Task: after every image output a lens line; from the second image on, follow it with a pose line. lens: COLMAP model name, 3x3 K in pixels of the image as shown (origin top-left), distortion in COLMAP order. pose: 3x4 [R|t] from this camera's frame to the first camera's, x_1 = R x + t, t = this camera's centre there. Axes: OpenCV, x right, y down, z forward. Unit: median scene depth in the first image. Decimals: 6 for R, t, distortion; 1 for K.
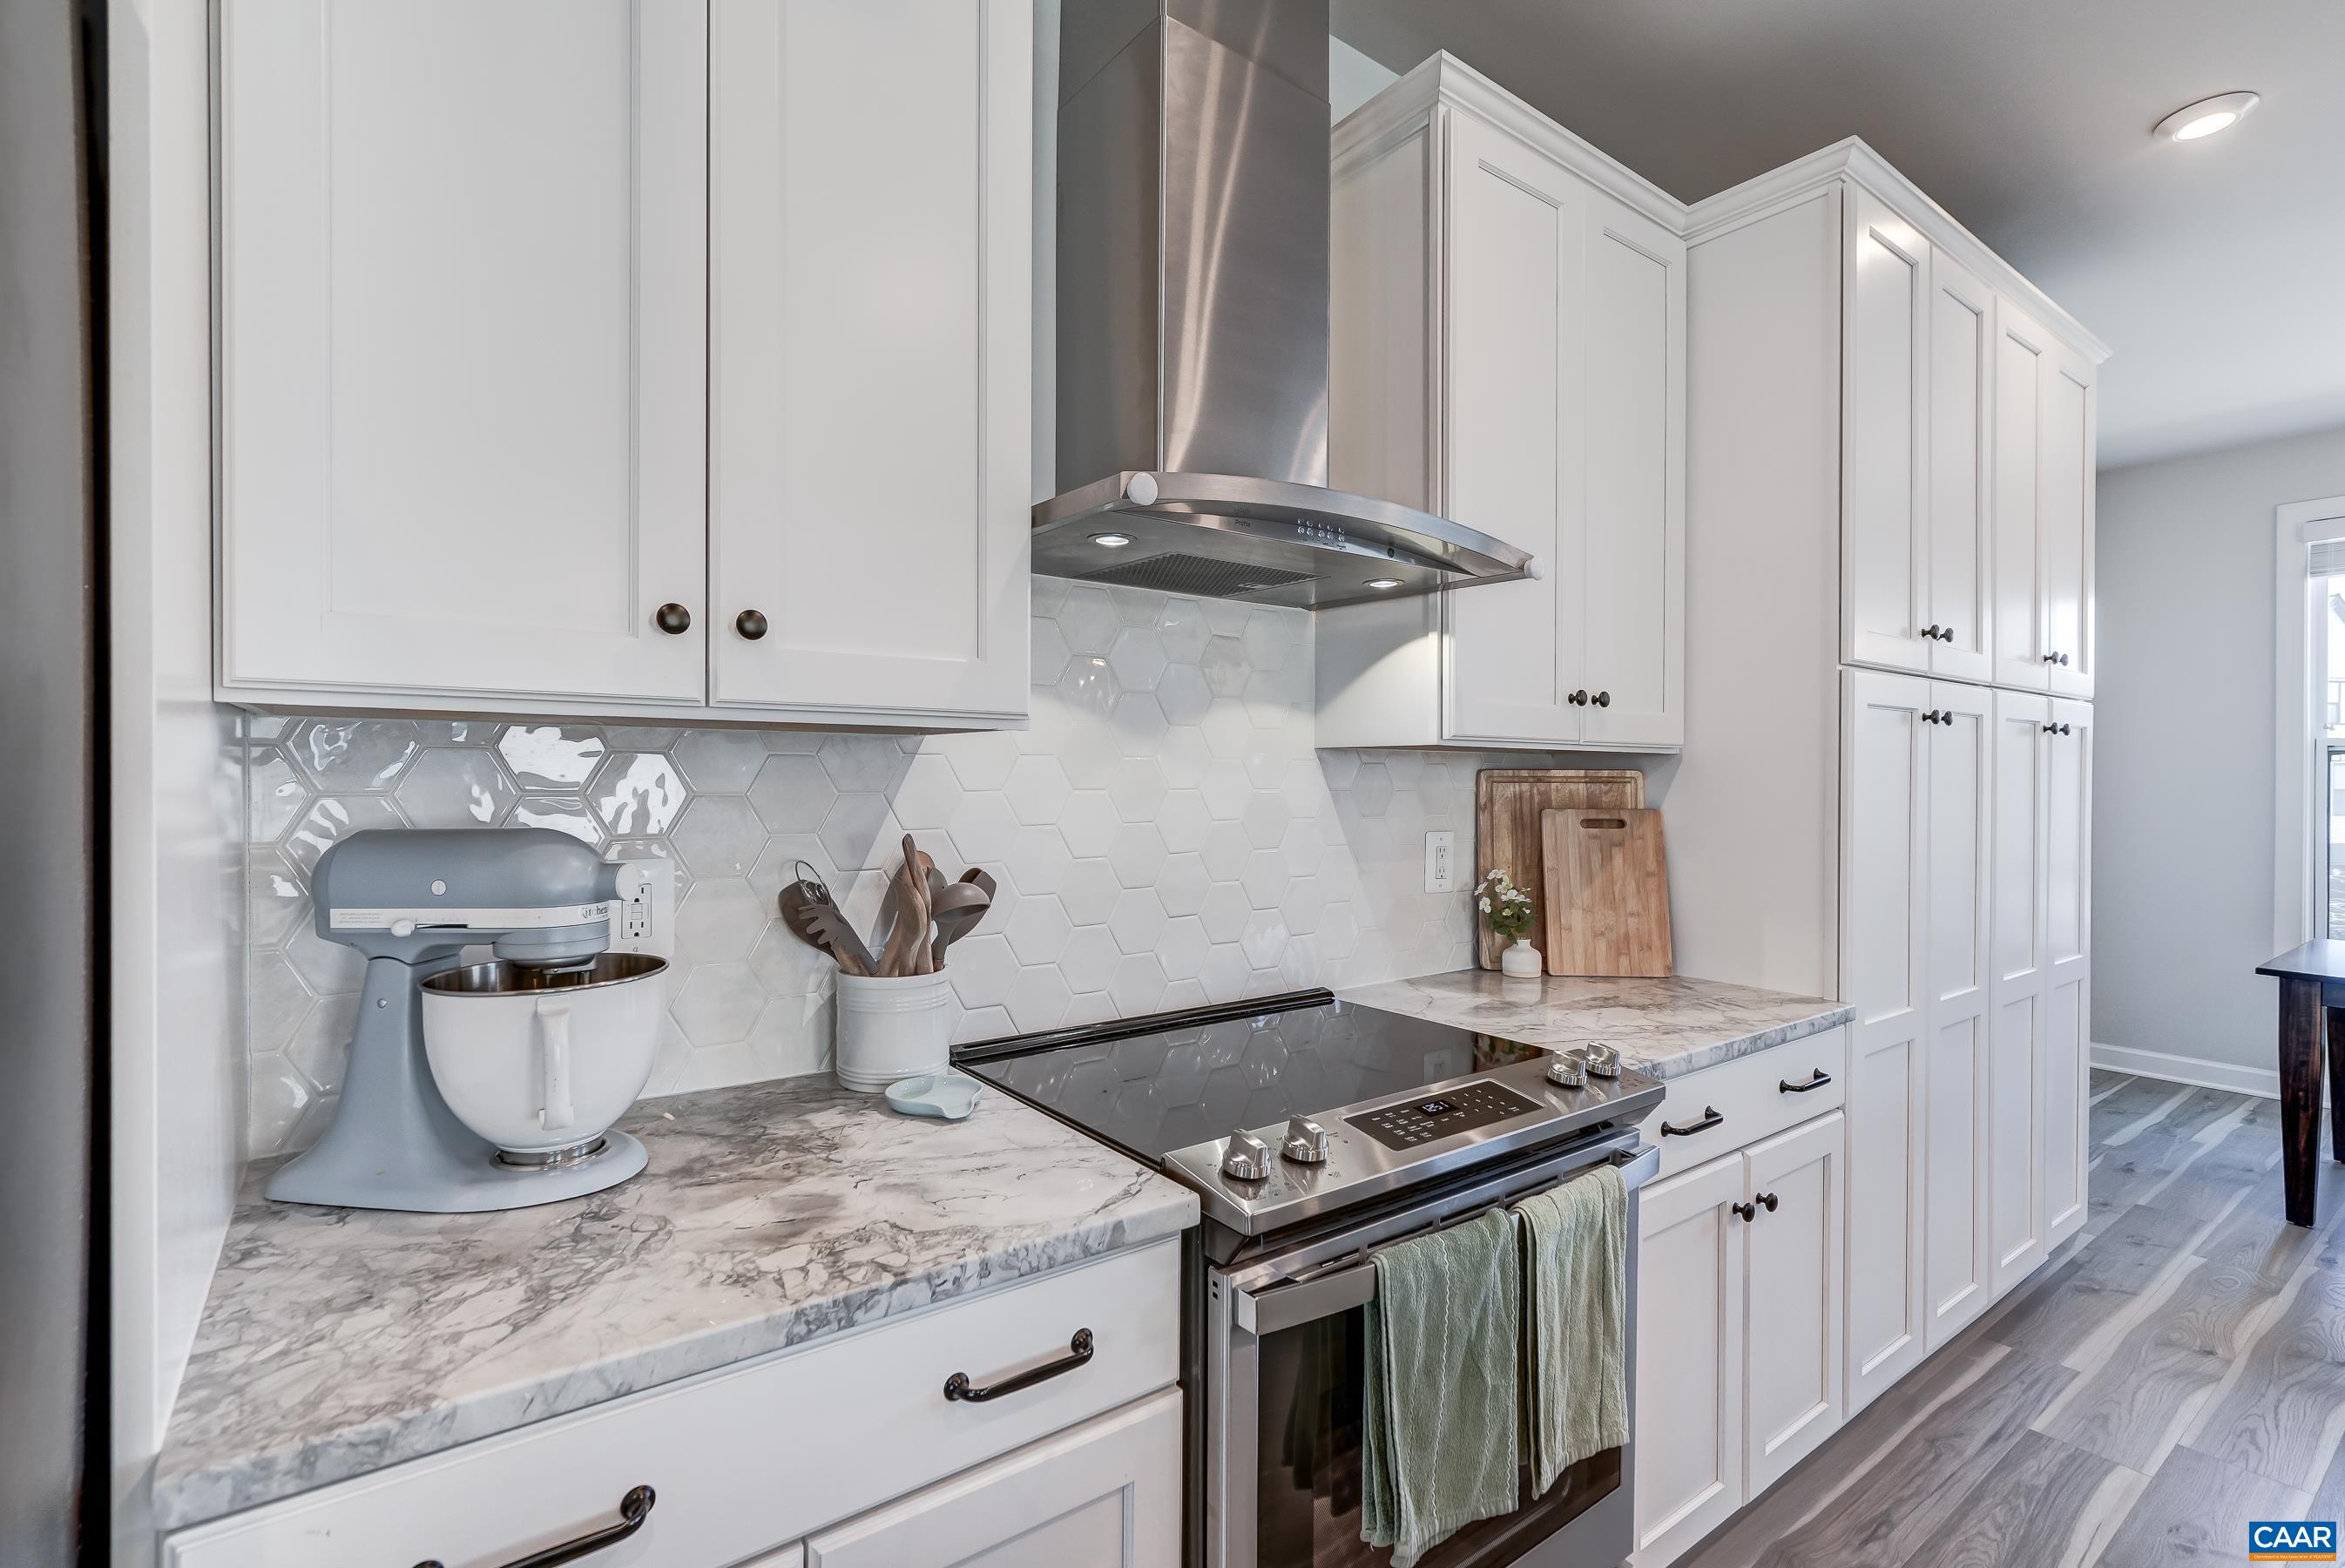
lens RADIAL K [[1070.9, 0, 1168.2], [0, 1070.9, 779.7], [0, 0, 1]] dist [-0.024357, -0.000625]
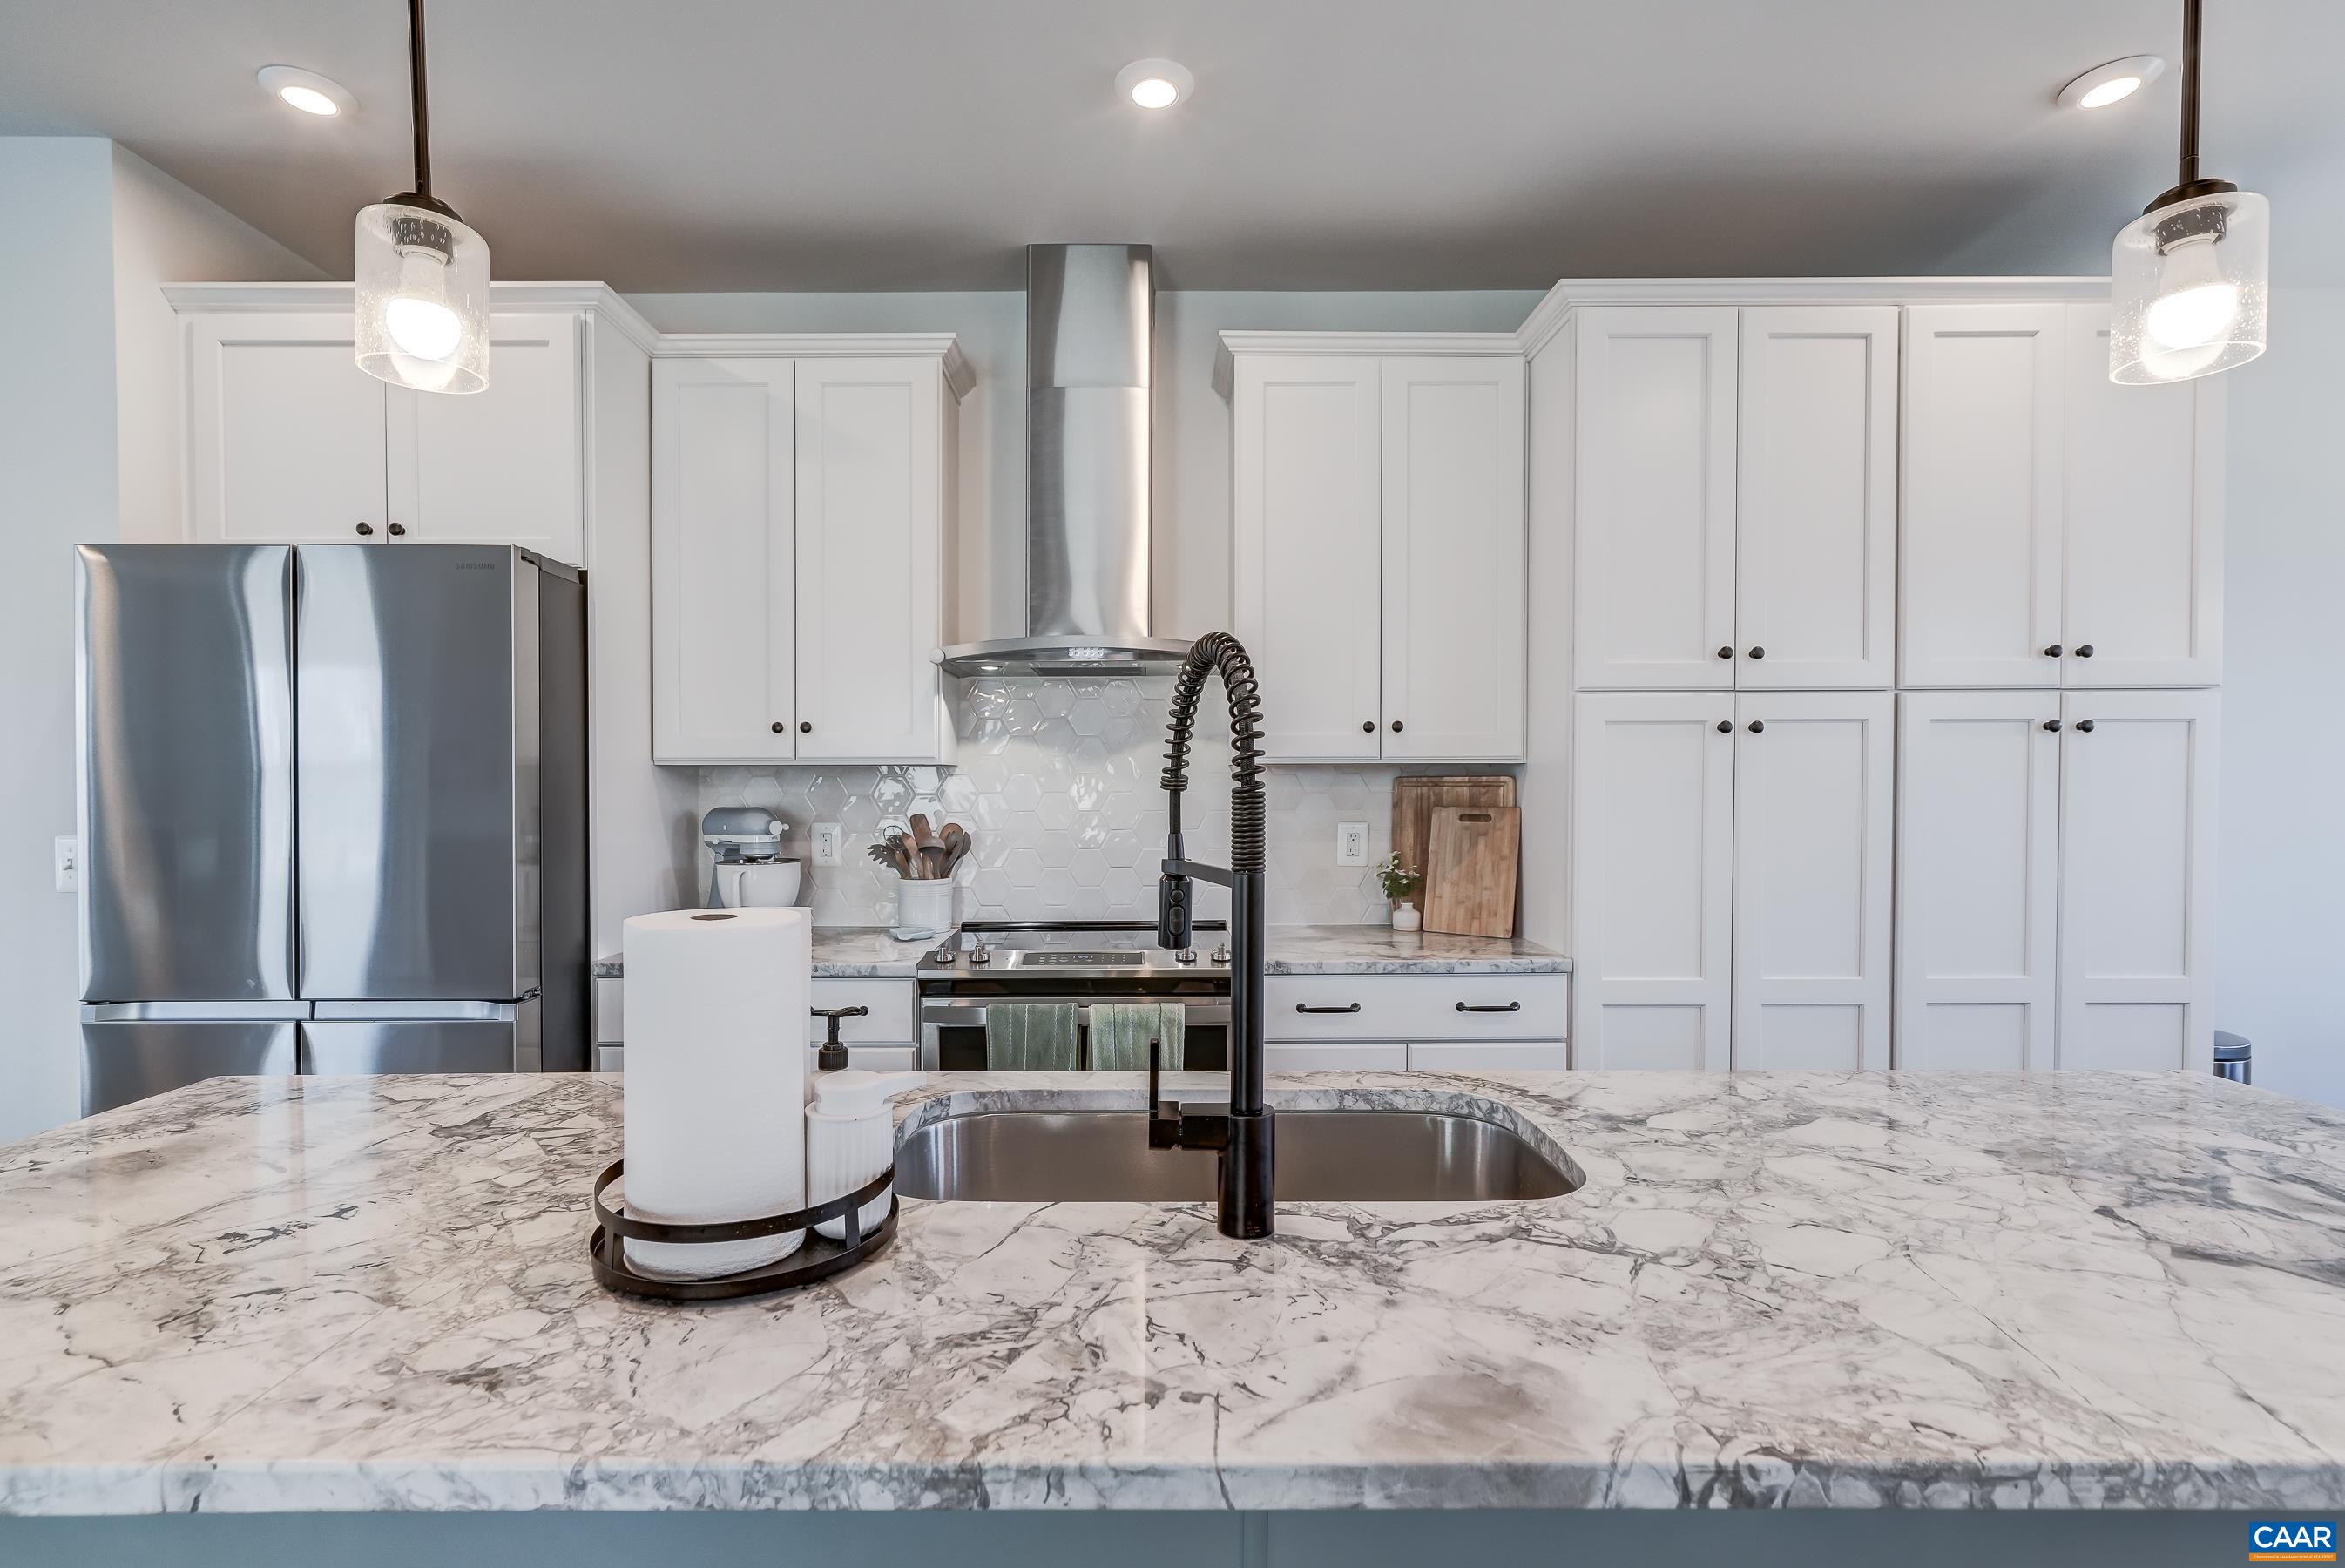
lens RADIAL K [[1070.9, 0, 1172.1], [0, 1070.9, 792.2], [0, 0, 1]] dist [-0.024357, -0.000625]
pose [[0.813975, -0.003236, -0.580892, 0.873409], [0.005832, 0.999980, 0.002602, 0.004335], [0.580871, -0.005505, 0.813977, -0.271679]]
